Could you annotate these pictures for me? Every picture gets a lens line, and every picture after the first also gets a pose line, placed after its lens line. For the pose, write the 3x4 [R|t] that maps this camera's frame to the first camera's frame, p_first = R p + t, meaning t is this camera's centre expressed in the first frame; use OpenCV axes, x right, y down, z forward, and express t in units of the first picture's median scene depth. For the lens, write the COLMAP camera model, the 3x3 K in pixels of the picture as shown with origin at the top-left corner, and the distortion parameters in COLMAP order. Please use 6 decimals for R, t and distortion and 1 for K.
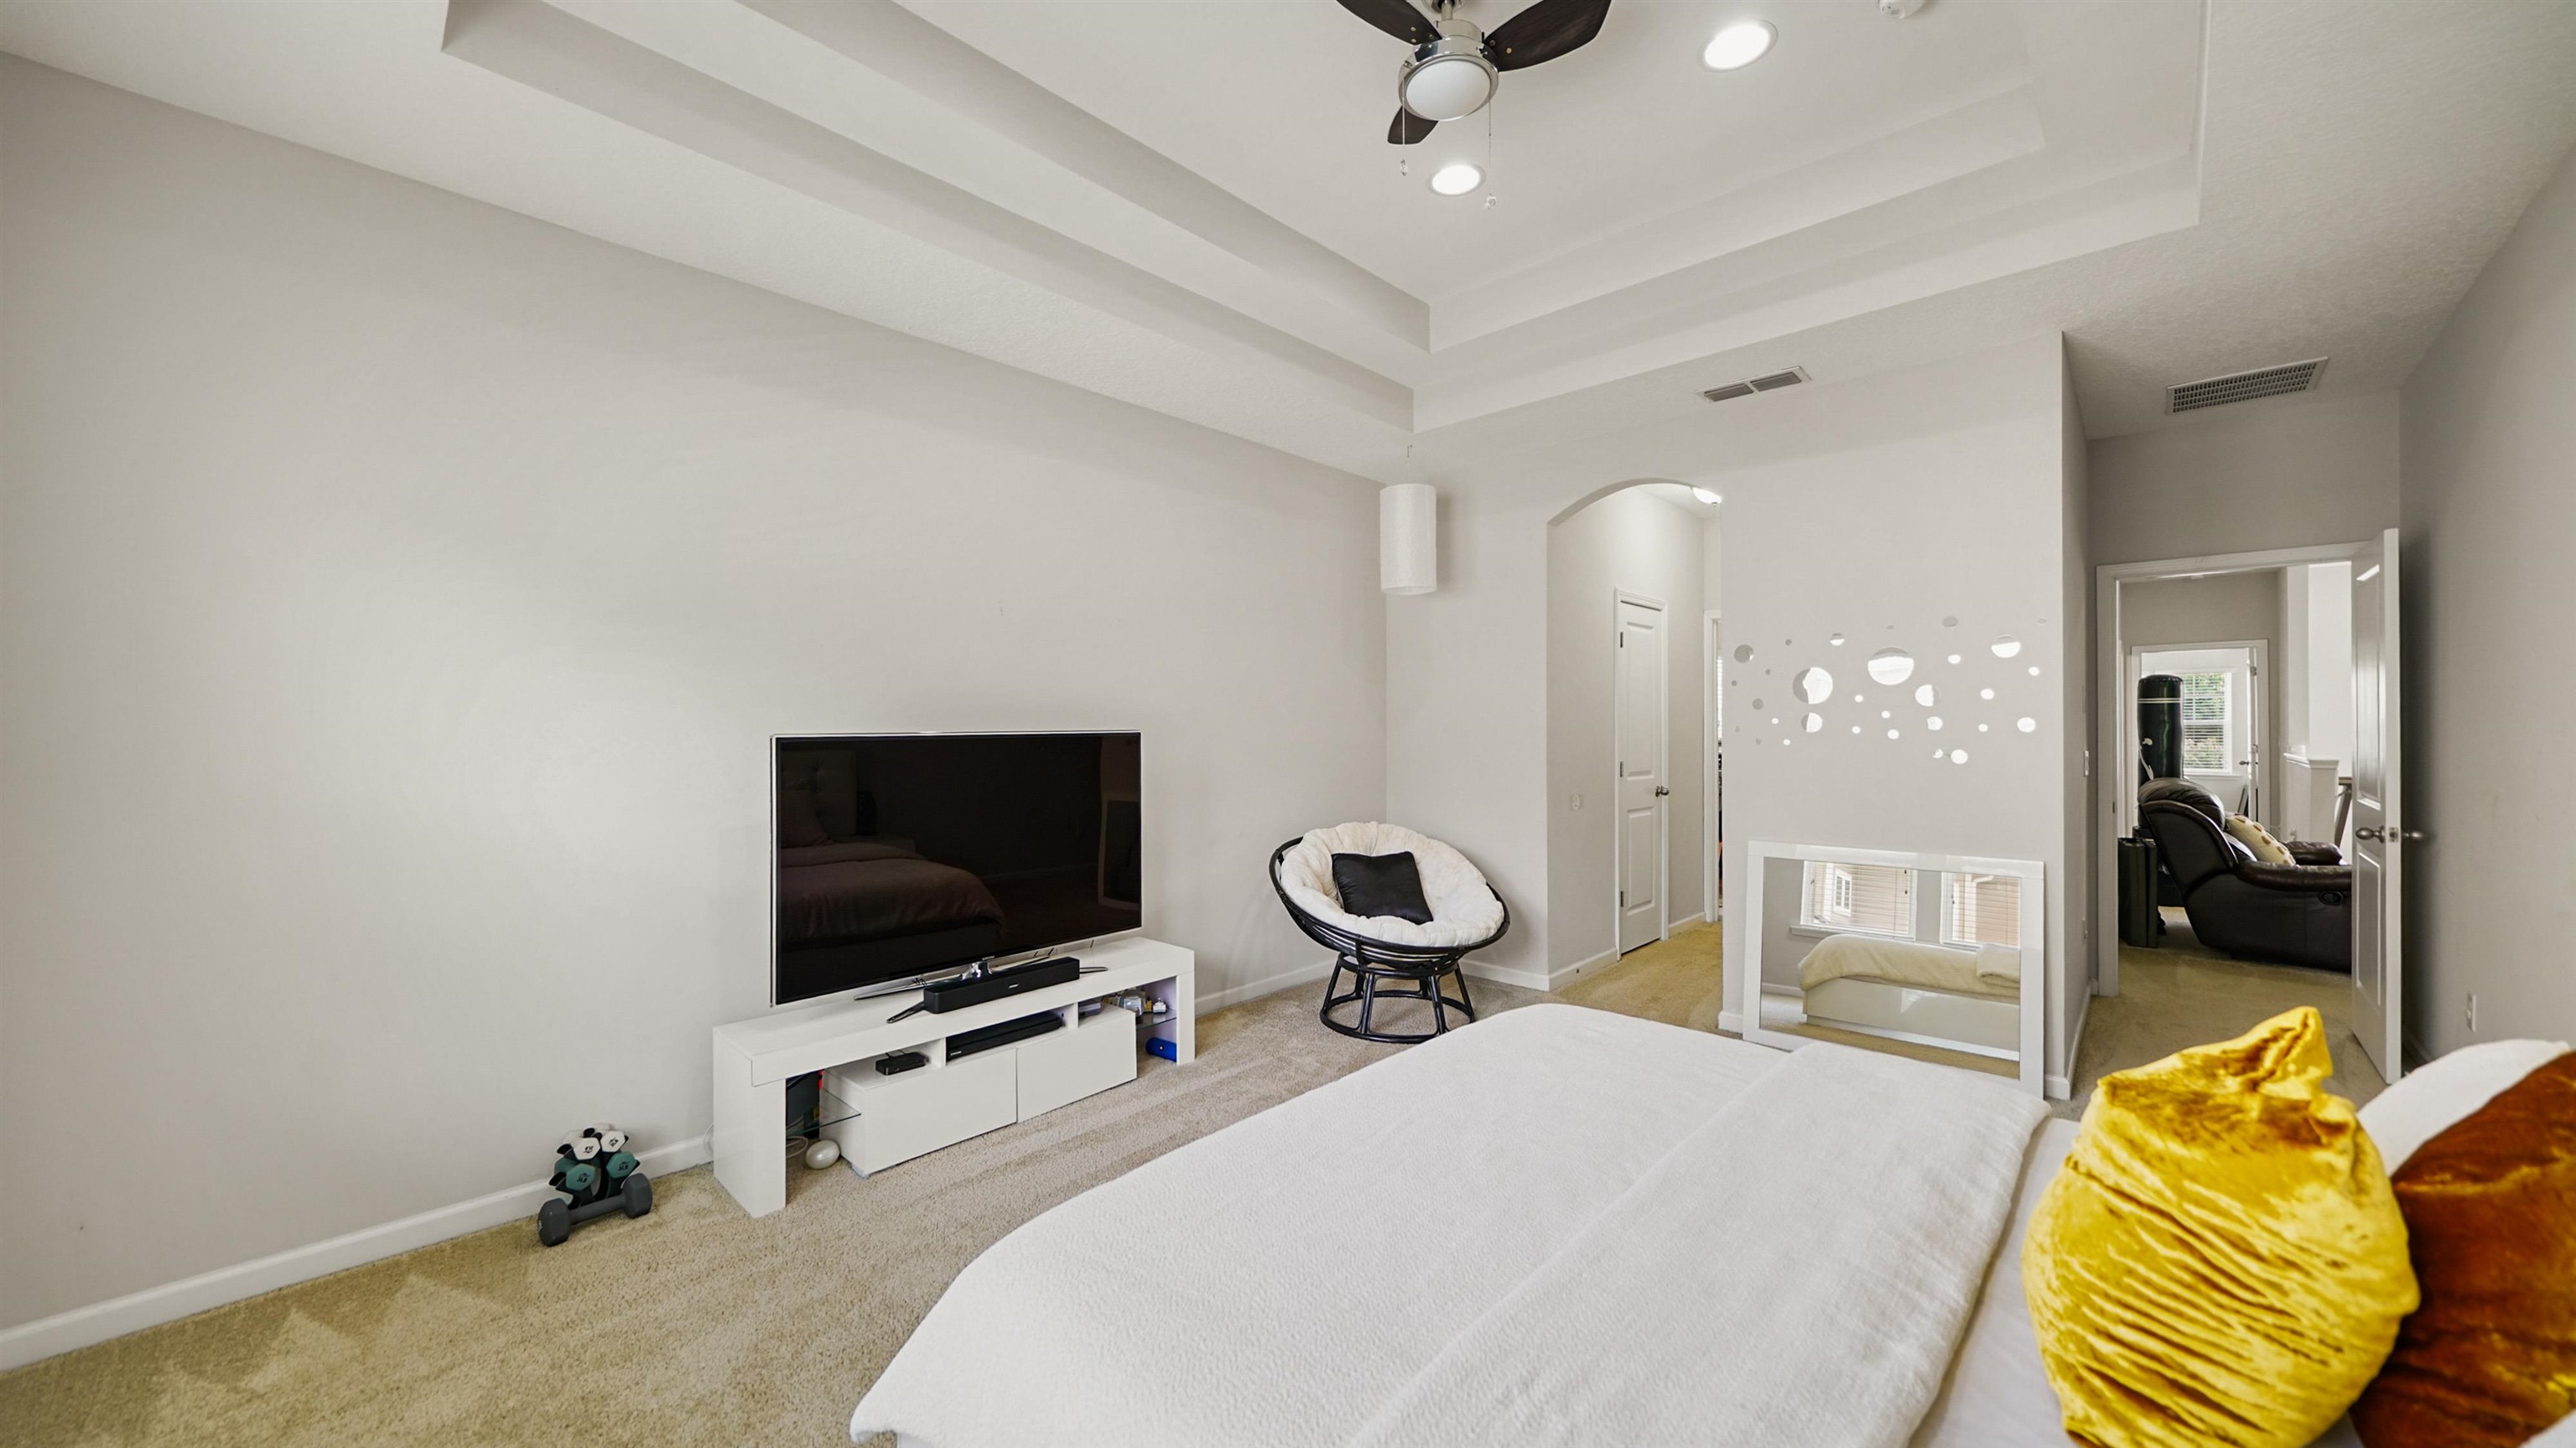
lens RADIAL K [[907.5, 0, 1279.4], [0, 907.5, 725.8], [0, 0, 1]] dist [-0.003960, -0.000721]
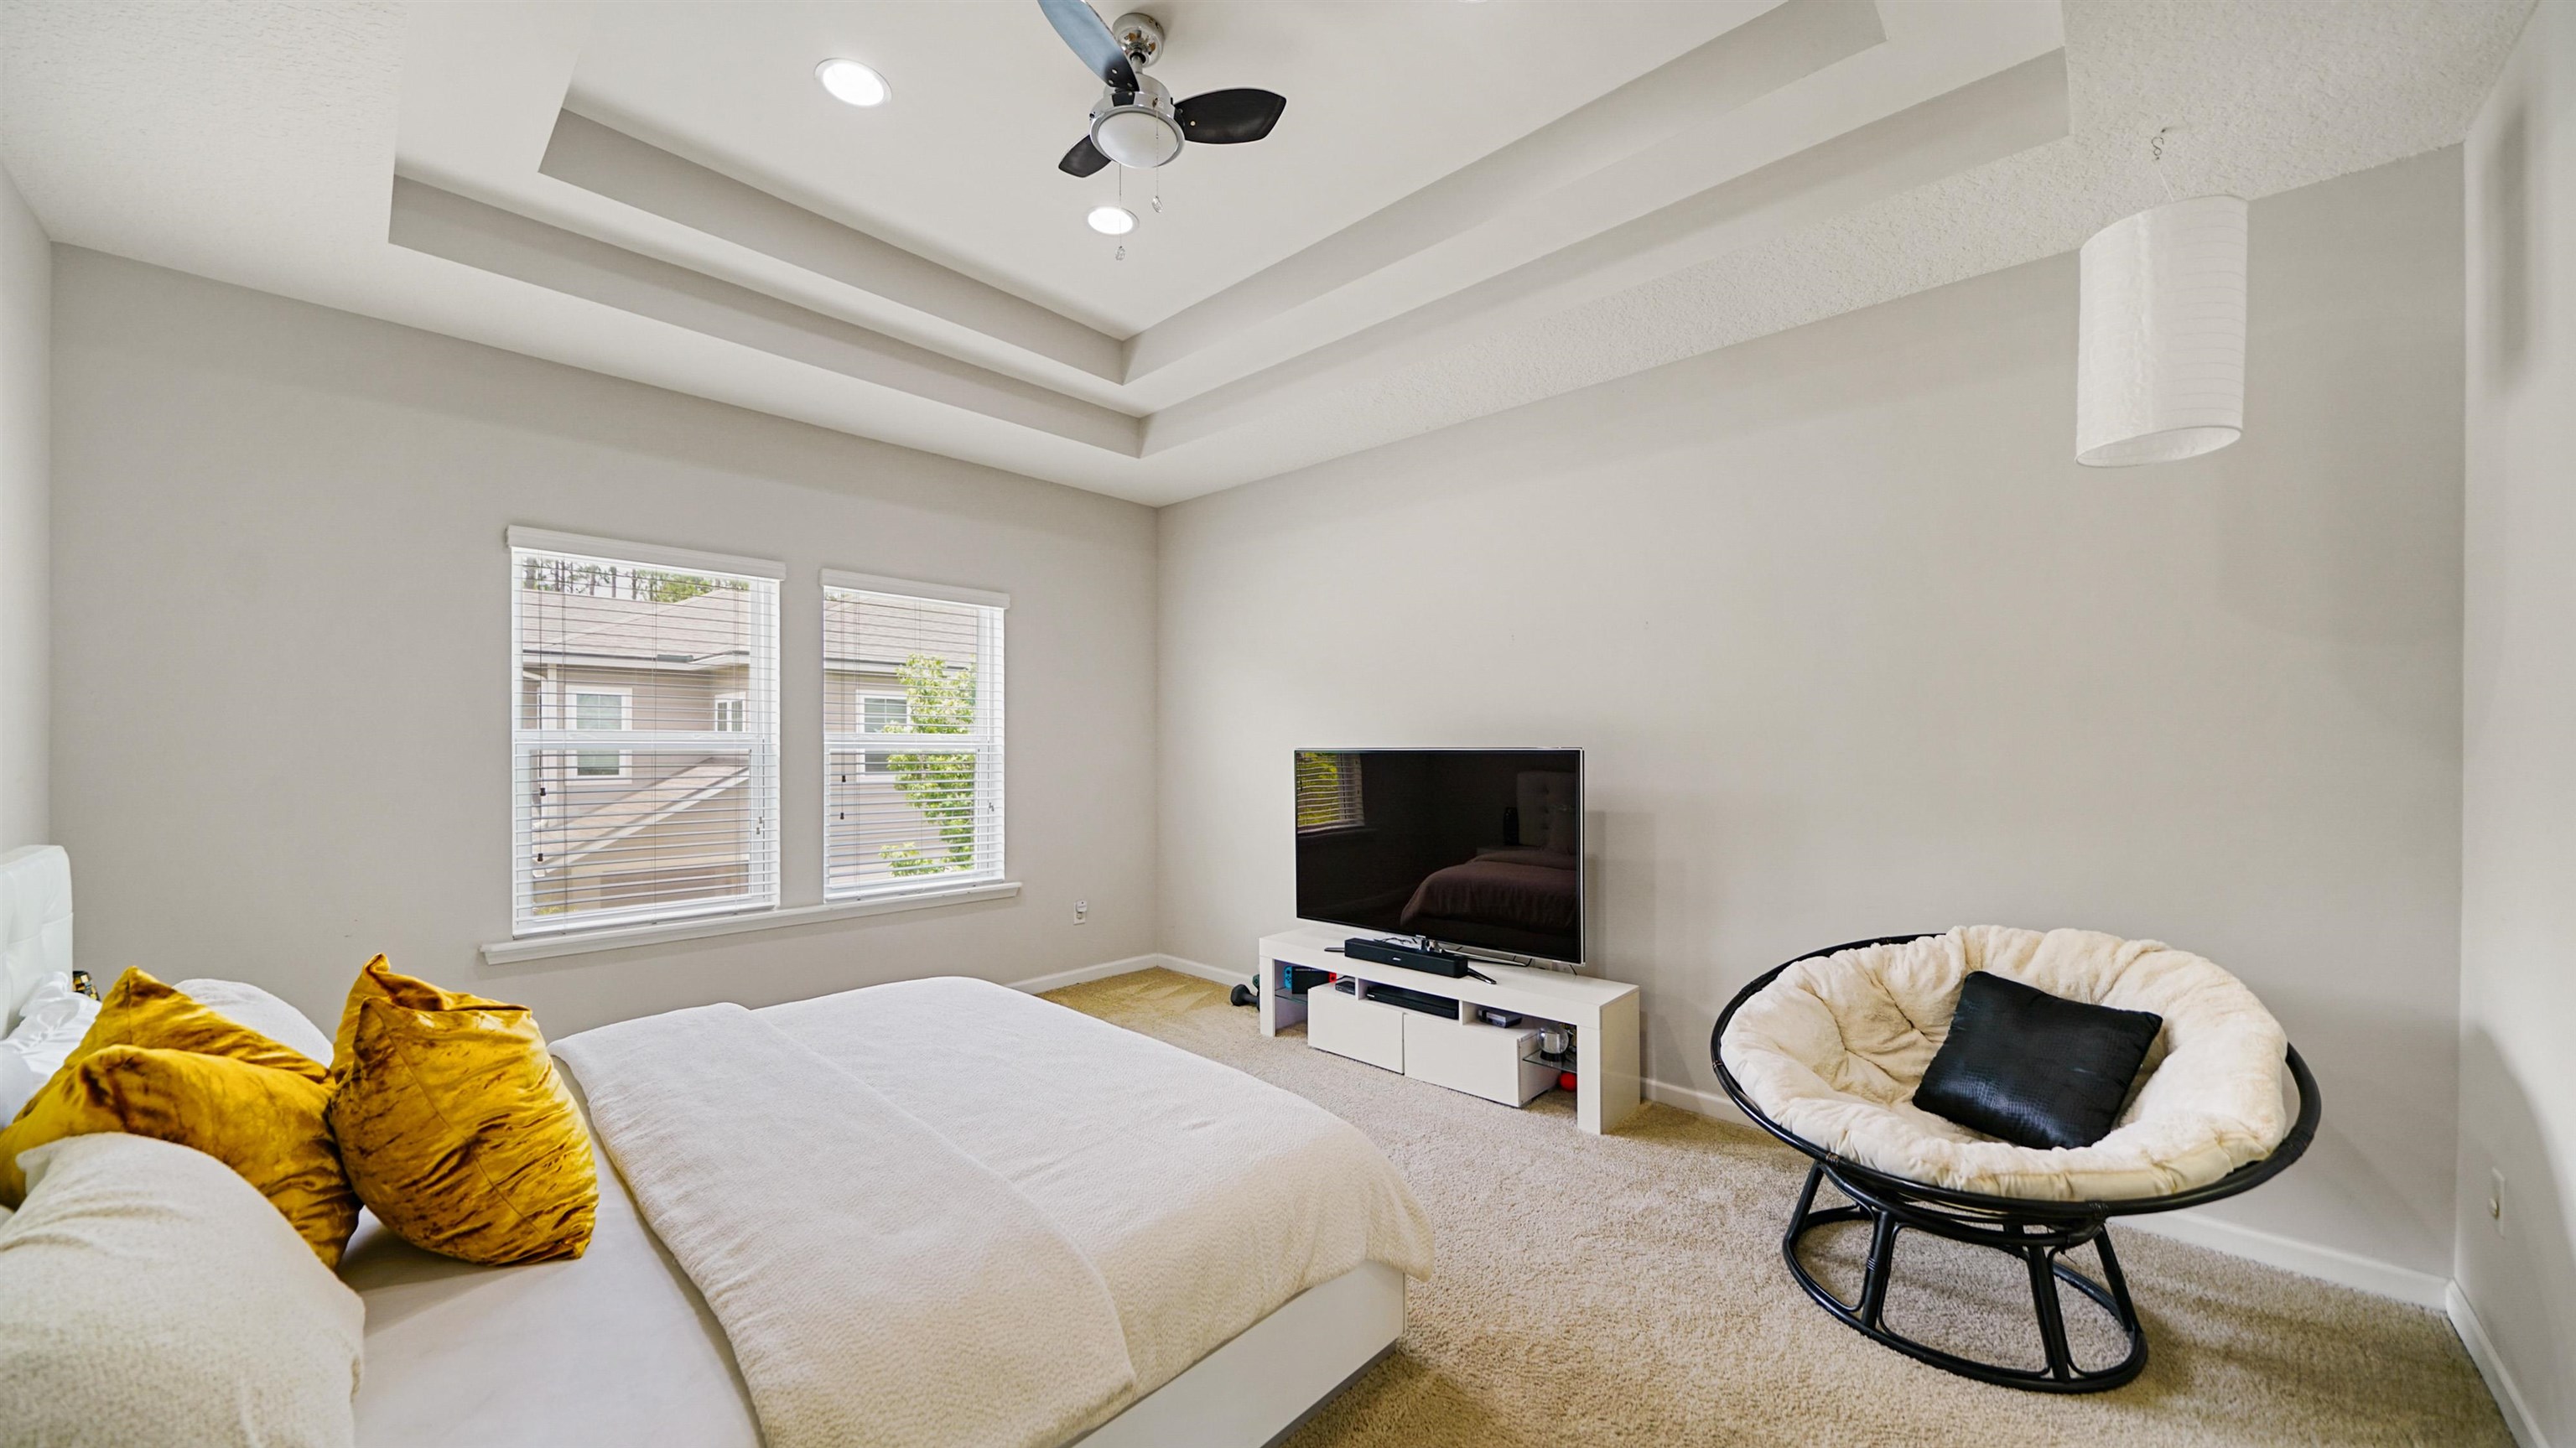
lens RADIAL K [[907.5, 0, 1306.5], [0, 907.5, 755.9], [0, 0, 1]] dist [-0.003960, -0.000721]
pose [[0.013968, 0.008562, -0.999866, 0.853367], [-0.003823, 0.999956, 0.008509, 0.007474], [0.999895, 0.003703, 0.014000, 0.808367]]
